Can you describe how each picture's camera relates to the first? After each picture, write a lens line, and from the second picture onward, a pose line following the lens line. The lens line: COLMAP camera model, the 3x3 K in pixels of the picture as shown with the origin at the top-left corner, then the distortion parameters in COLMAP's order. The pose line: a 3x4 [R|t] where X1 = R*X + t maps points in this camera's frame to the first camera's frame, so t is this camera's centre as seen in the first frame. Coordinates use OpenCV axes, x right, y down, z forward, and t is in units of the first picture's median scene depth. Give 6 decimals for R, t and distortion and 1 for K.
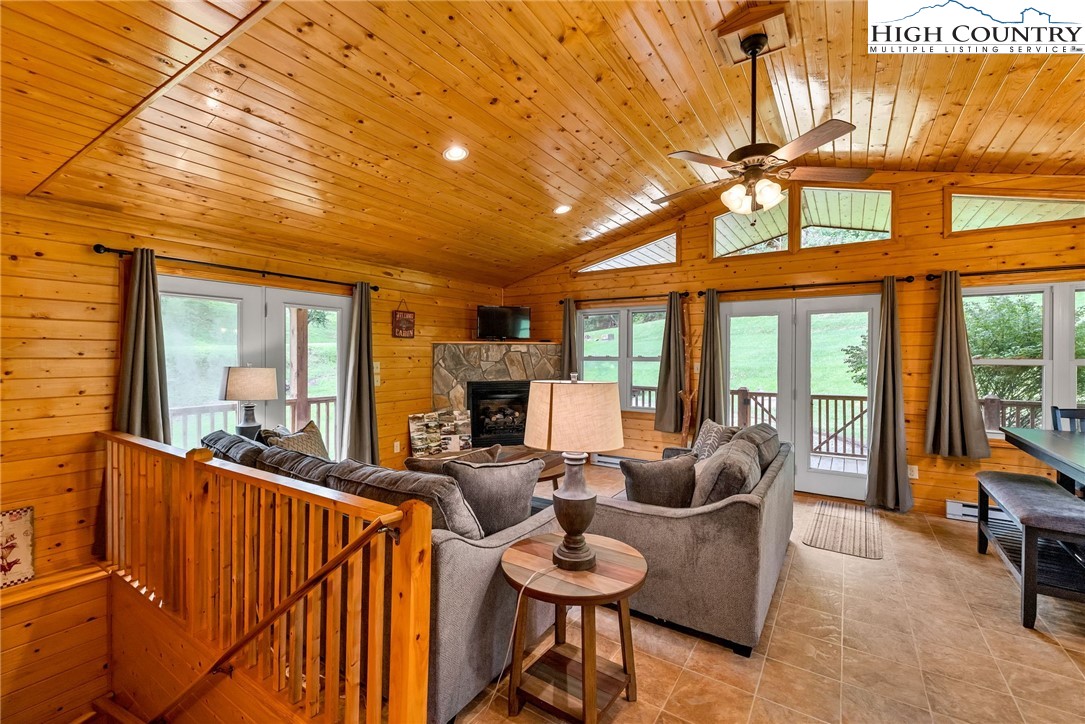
lens RADIAL K [[467.4, 0, 537.2], [0, 467.4, 356.2], [0, 0, 1]] dist [0.001409, -0.000500]
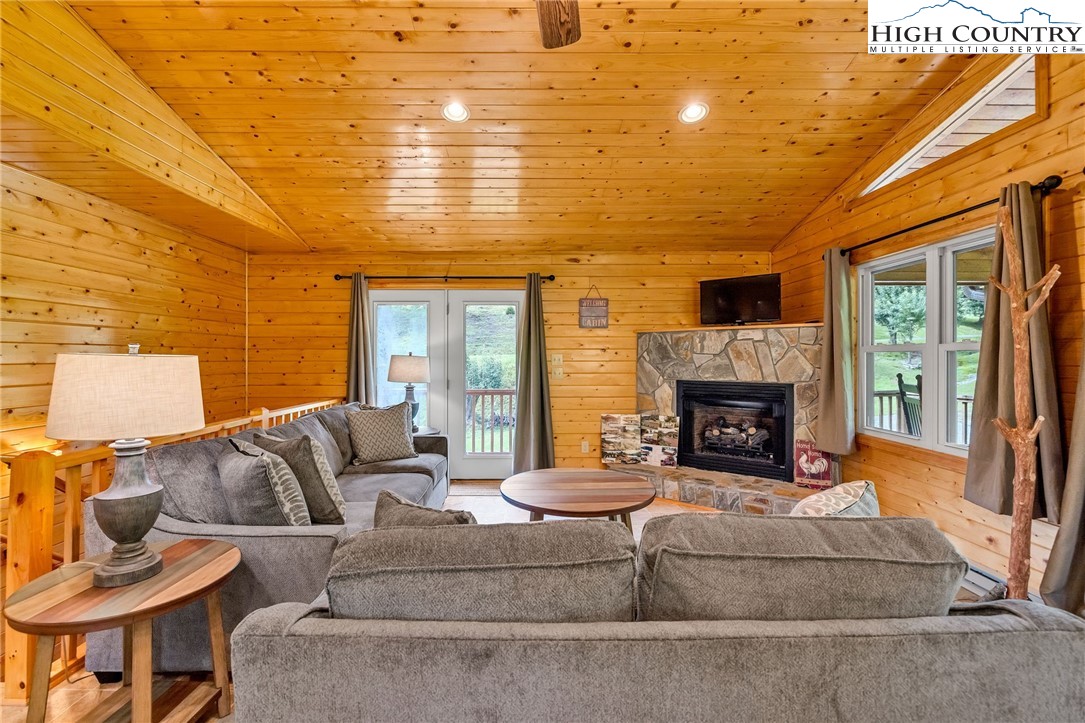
lens RADIAL K [[467.4, 0, 567.9], [0, 467.4, 353.8], [0, 0, 1]] dist [0.001409, -0.000500]
pose [[0.568882, -0.011004, -0.822346, 0.420456], [-0.000877, 0.999902, -0.013986, 0.023053], [0.822419, 0.008678, 0.568816, 0.430174]]
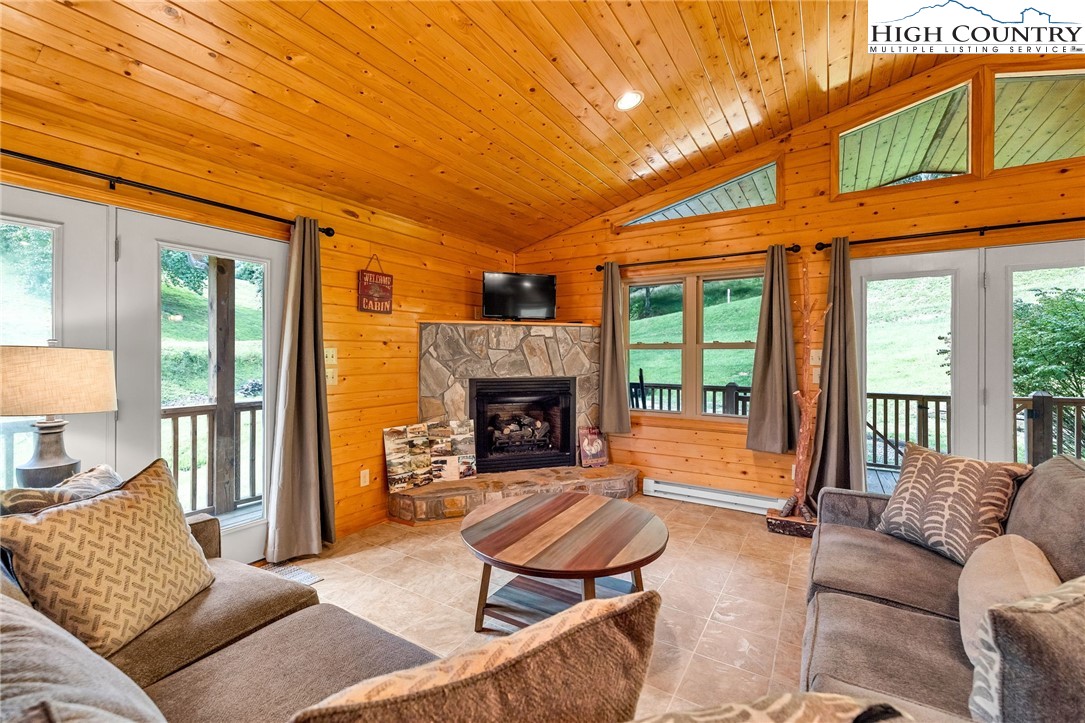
lens RADIAL K [[467.4, 0, 536.6], [0, 467.4, 354.2], [0, 0, 1]] dist [0.001409, -0.000500]
pose [[0.999721, -0.000842, 0.023585, -0.070885], [0.000876, 0.999999, -0.001428, 0.020579], [-0.023584, 0.001449, 0.999721, 0.322166]]
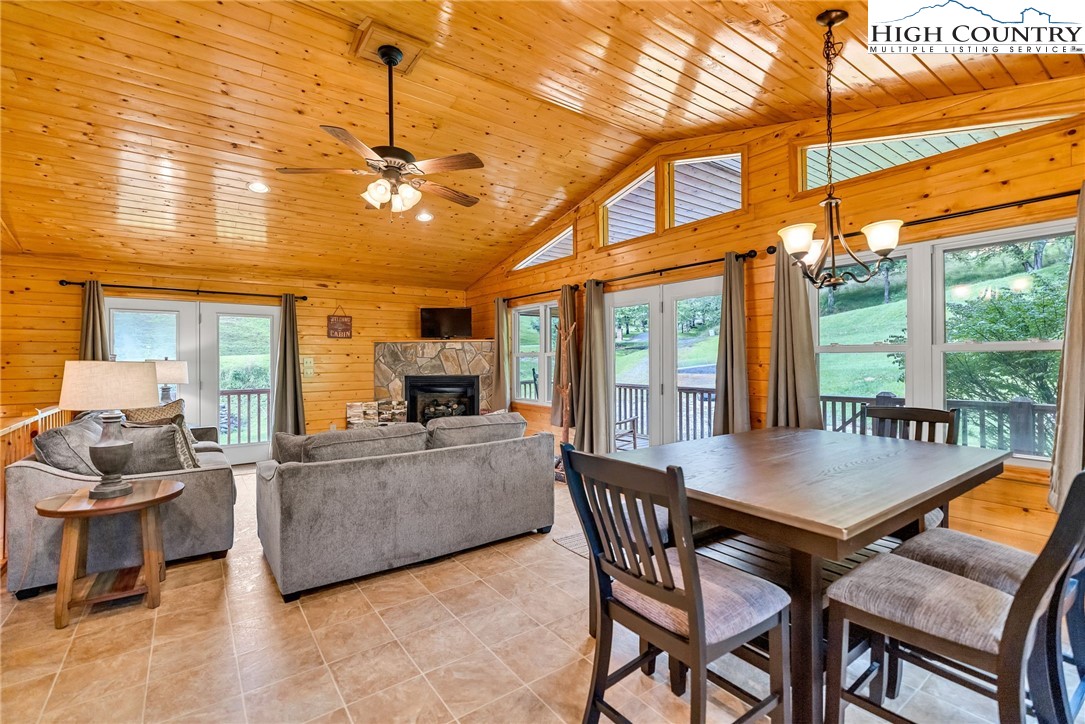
lens RADIAL K [[467.4, 0, 559.2], [0, 467.4, 361.1], [0, 0, 1]] dist [0.001409, -0.000500]
pose [[0.940326, -0.008129, -0.340177, 0.630838], [0.008705, 0.999962, 0.000168, 0.023423], [0.340163, -0.003119, 0.940361, 0.062864]]
